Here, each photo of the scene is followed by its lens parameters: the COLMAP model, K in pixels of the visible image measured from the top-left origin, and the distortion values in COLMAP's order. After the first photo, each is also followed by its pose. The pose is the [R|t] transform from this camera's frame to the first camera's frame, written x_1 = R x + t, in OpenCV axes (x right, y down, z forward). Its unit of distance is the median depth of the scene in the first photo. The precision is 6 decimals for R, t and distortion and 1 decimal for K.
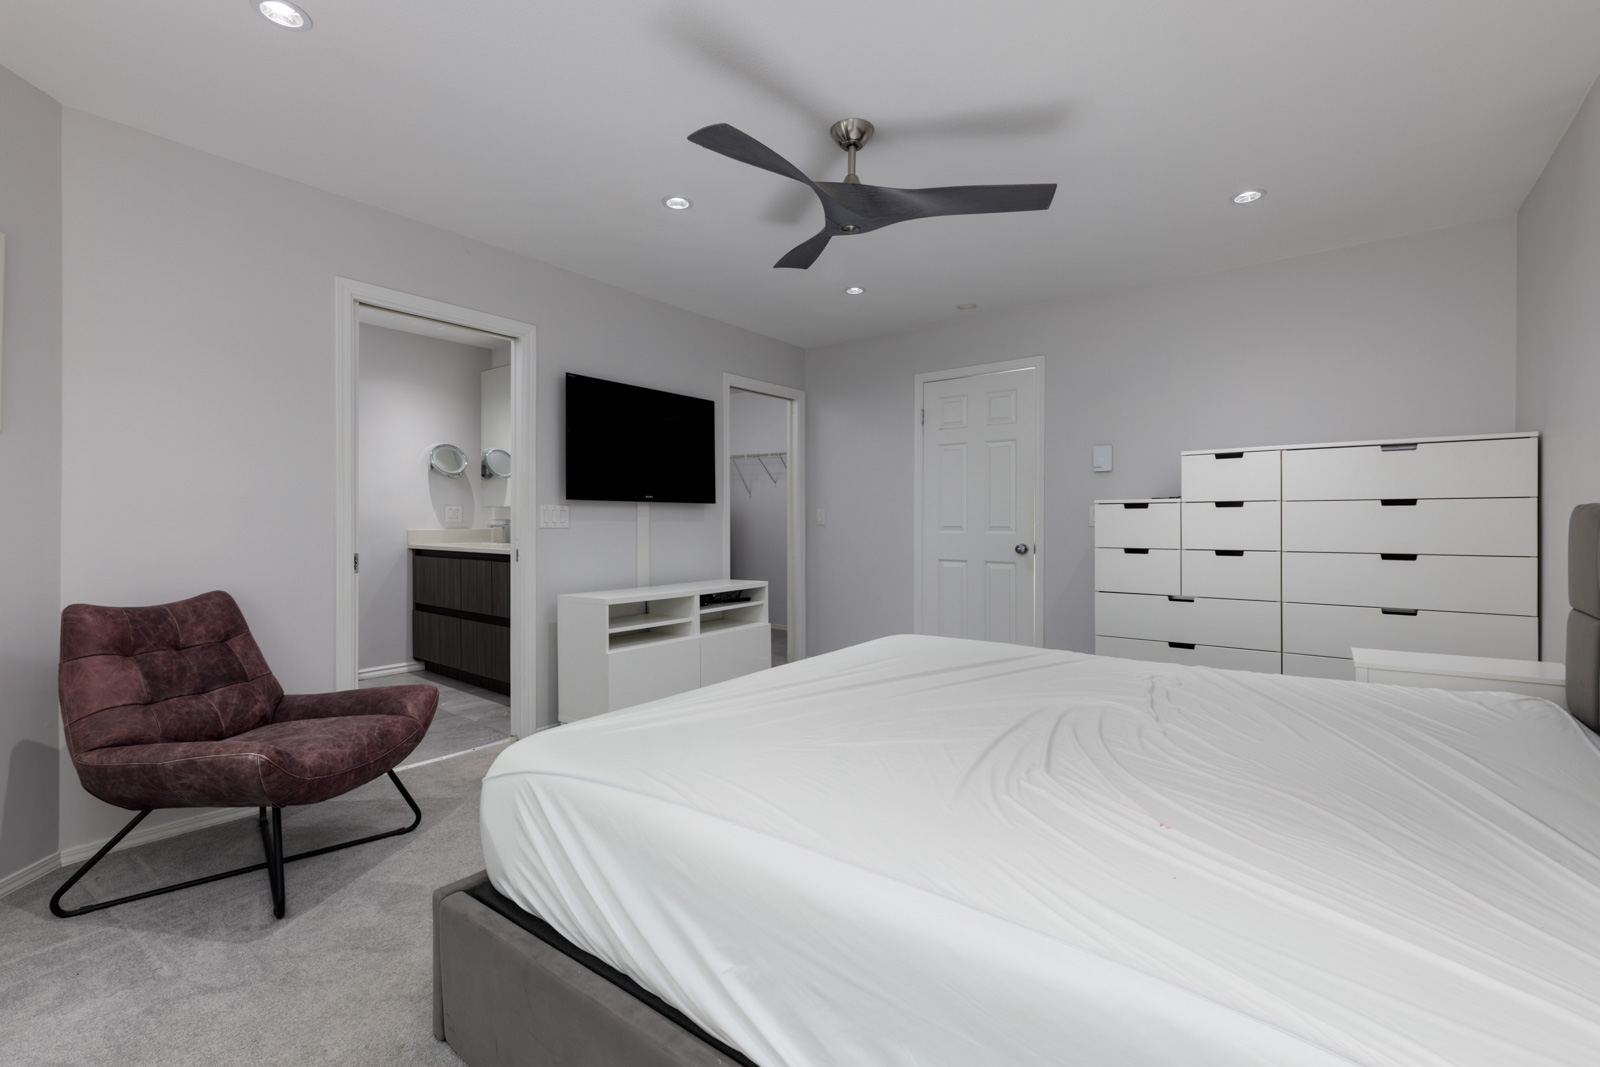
lens RADIAL K [[706.1, 0, 803.5], [0, 706.1, 532.8], [0, 0, 1]] dist [0.004436, 0.000143]
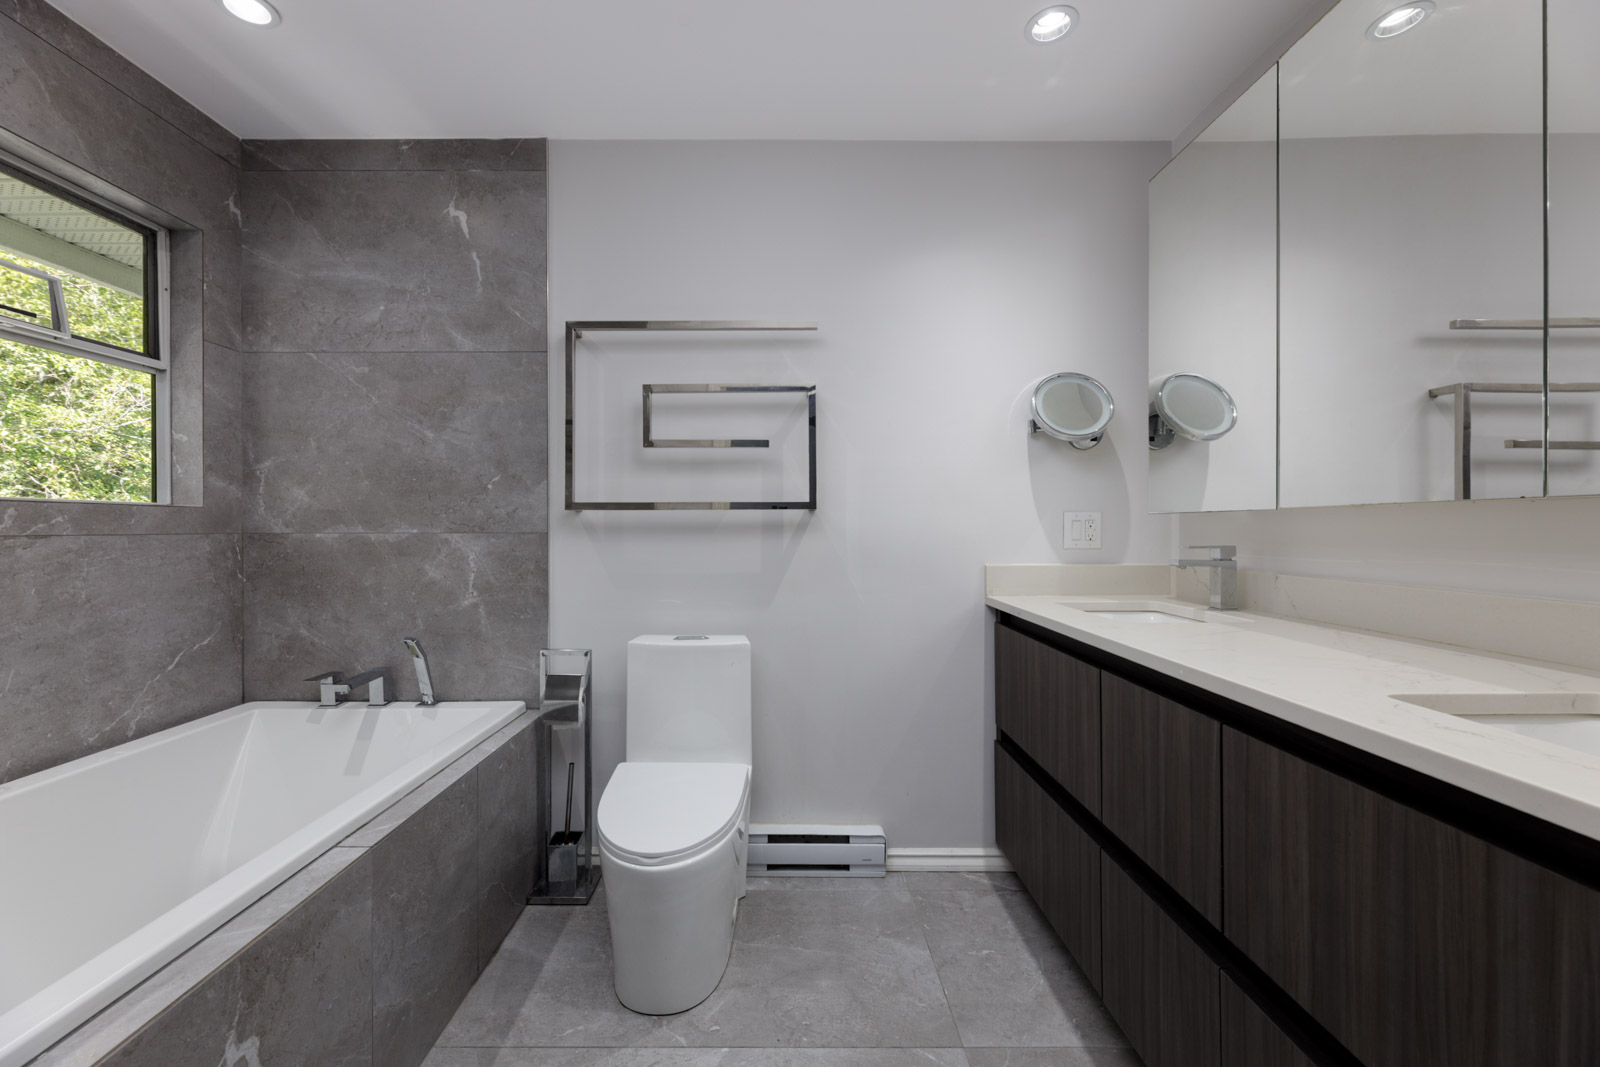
lens RADIAL K [[645.5, 0, 798.1], [0, 645.5, 535.6], [0, 0, 1]] dist [-0.001649, -0.000025]
pose [[0.640106, 0.002377, -0.768283, -0.308958], [-0.003728, 0.999993, -0.000013, -0.024265], [0.768278, 0.002872, 0.640110, 0.625878]]
